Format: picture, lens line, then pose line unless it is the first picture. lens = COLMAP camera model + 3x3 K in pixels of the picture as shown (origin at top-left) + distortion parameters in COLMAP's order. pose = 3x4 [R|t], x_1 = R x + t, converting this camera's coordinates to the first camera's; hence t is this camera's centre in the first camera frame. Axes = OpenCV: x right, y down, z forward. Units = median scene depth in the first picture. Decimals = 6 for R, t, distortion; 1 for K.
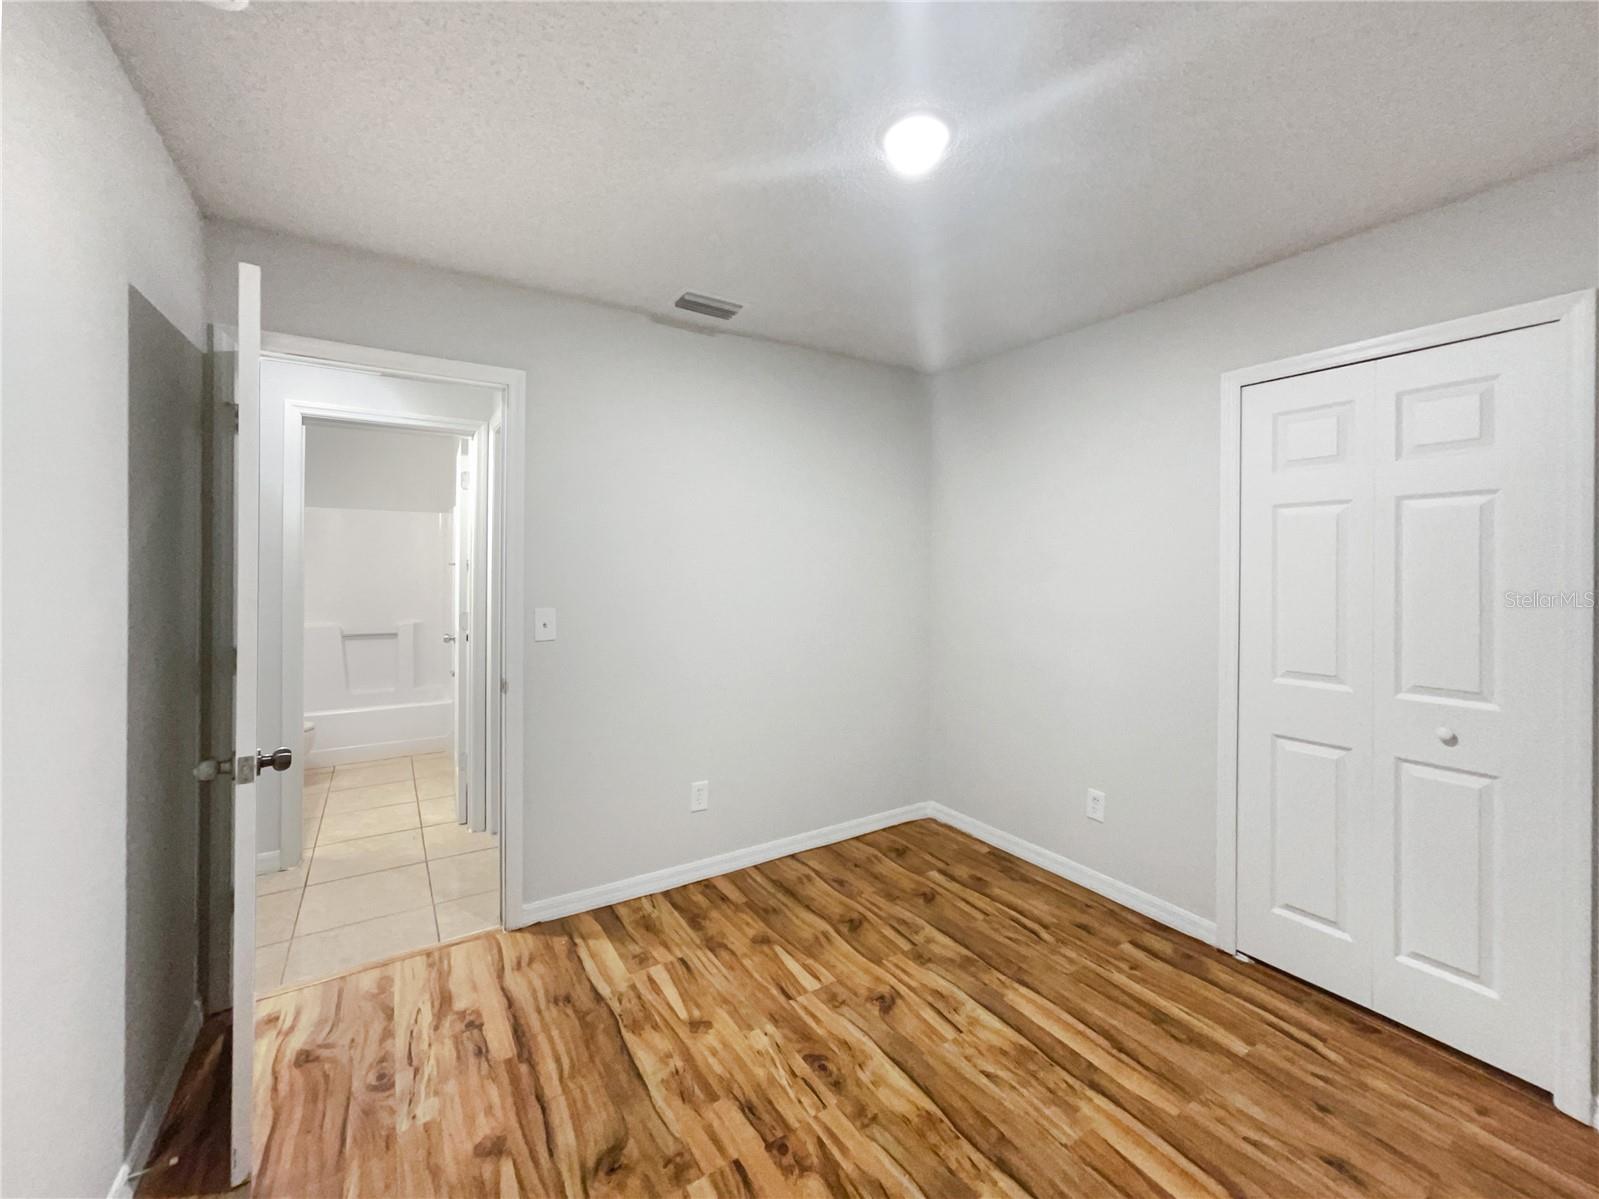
lens RADIAL K [[641.0, 0, 794.0], [0, 641.0, 566.1], [0, 0, 1]] dist [-0.000752, 0.000059]
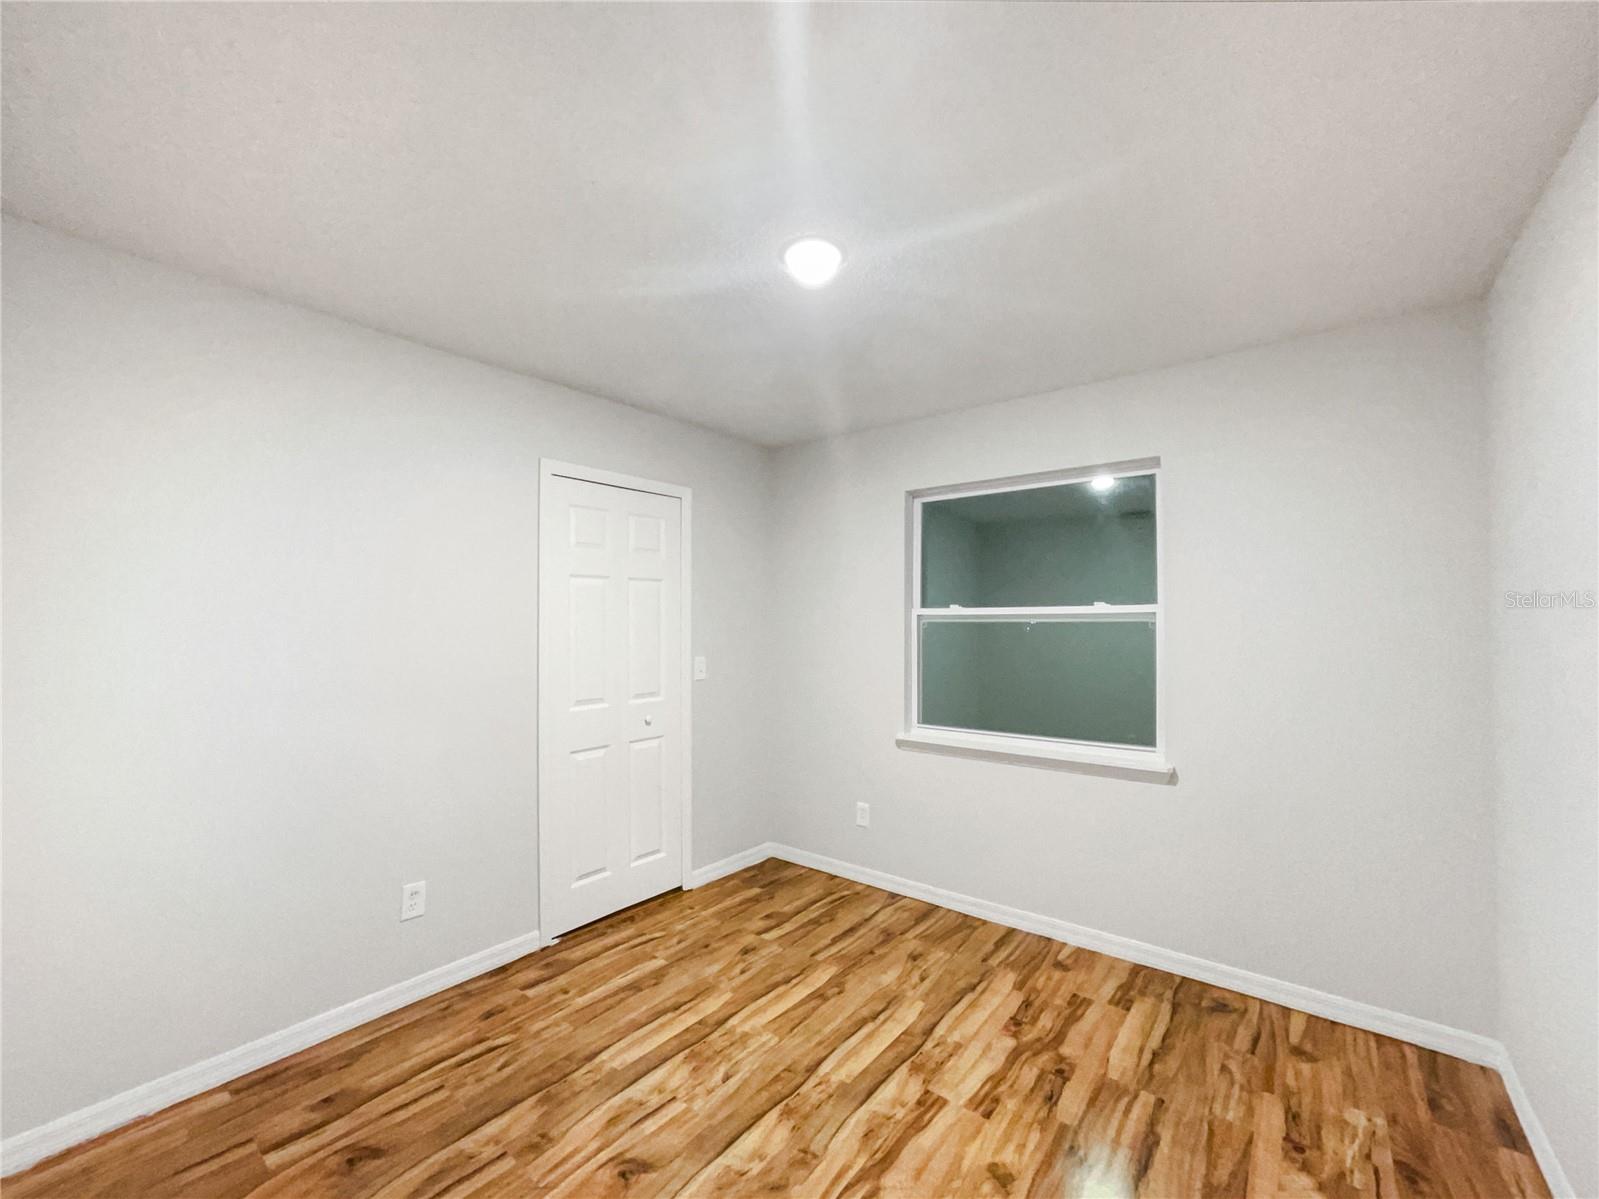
lens RADIAL K [[652.6, 0, 795.8], [0, 652.6, 629.7], [0, 0, 1]] dist [-0.002458, -0.000123]
pose [[-0.333751, -0.009502, 0.942614, -0.718307], [-0.005147, 0.999953, 0.008257, 0.005046], [-0.942647, -0.002096, -0.333784, 1.140929]]
